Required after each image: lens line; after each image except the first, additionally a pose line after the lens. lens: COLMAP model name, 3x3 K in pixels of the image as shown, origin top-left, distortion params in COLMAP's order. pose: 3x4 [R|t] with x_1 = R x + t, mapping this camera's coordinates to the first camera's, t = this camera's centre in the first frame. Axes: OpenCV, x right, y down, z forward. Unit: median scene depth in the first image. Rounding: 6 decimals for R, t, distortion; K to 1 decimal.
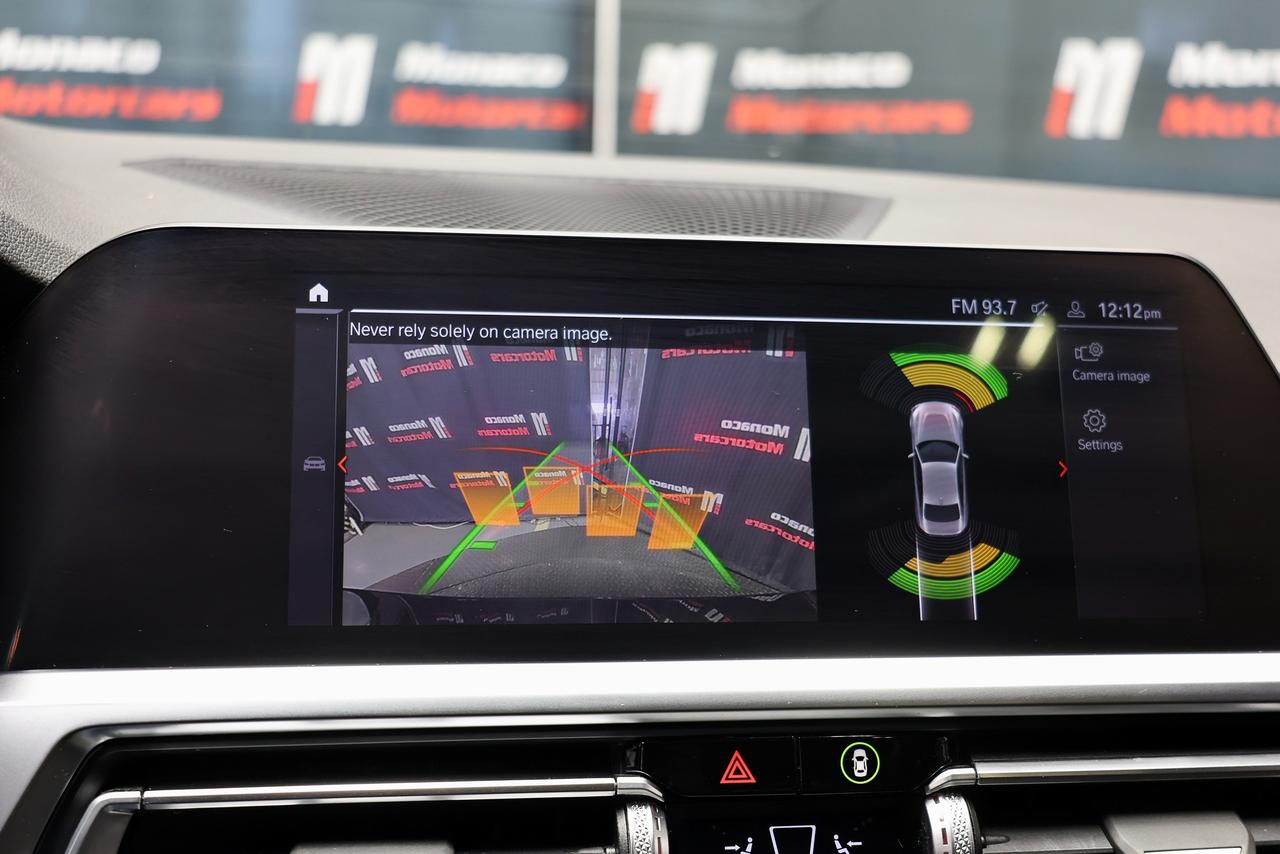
lens RADIAL K [[1523.5, 0, 641.0], [0, 1523.5, 430.3], [0, 0, 1]] dist [-0.005010, 0.000000]
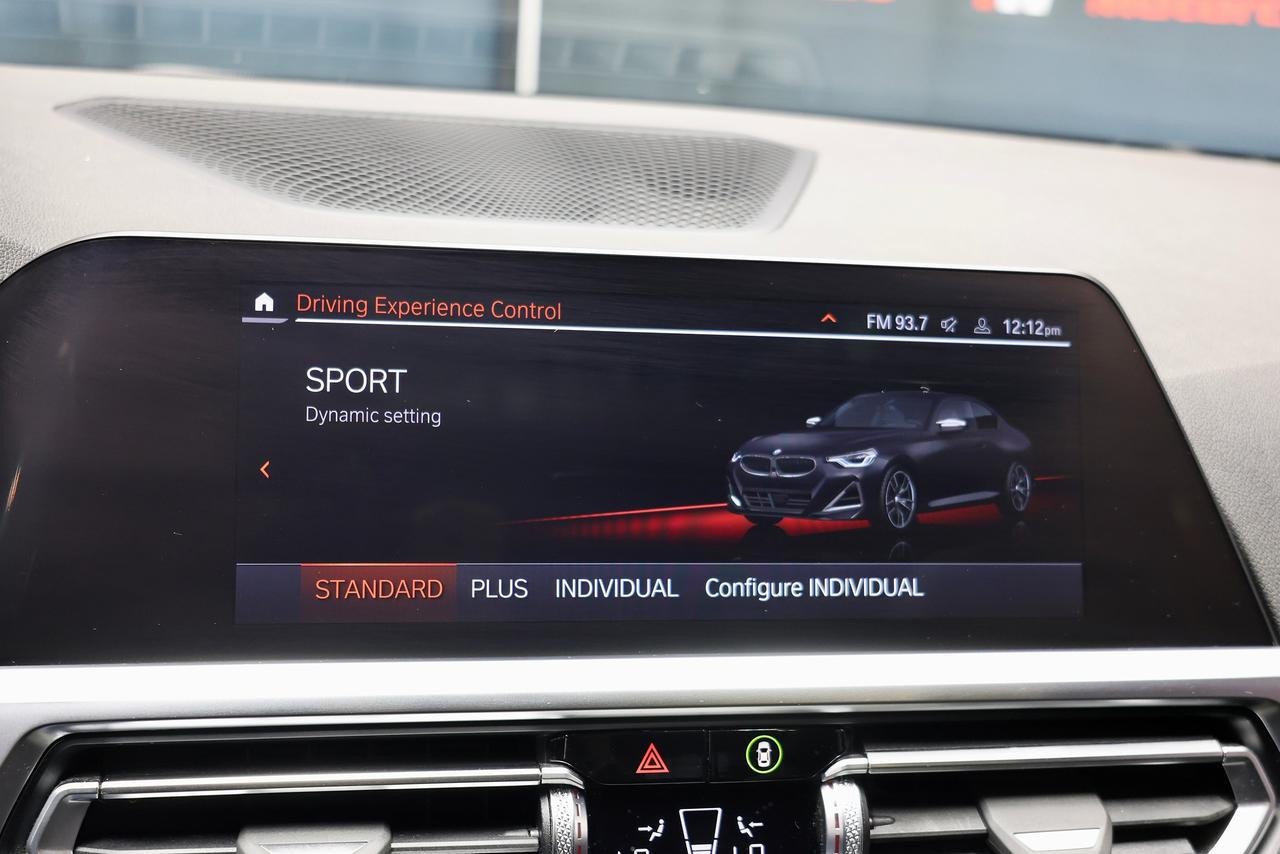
lens RADIAL K [[1523.5, 0, 646.1], [0, 1523.5, 433.1], [0, 0, 1]] dist [-0.005010, 0.000000]
pose [[0.997780, 0.025170, 0.061661, -0.013737], [-0.032006, 0.993134, 0.112519, -0.126807], [-0.058405, -0.114243, 0.991735, -0.054640]]
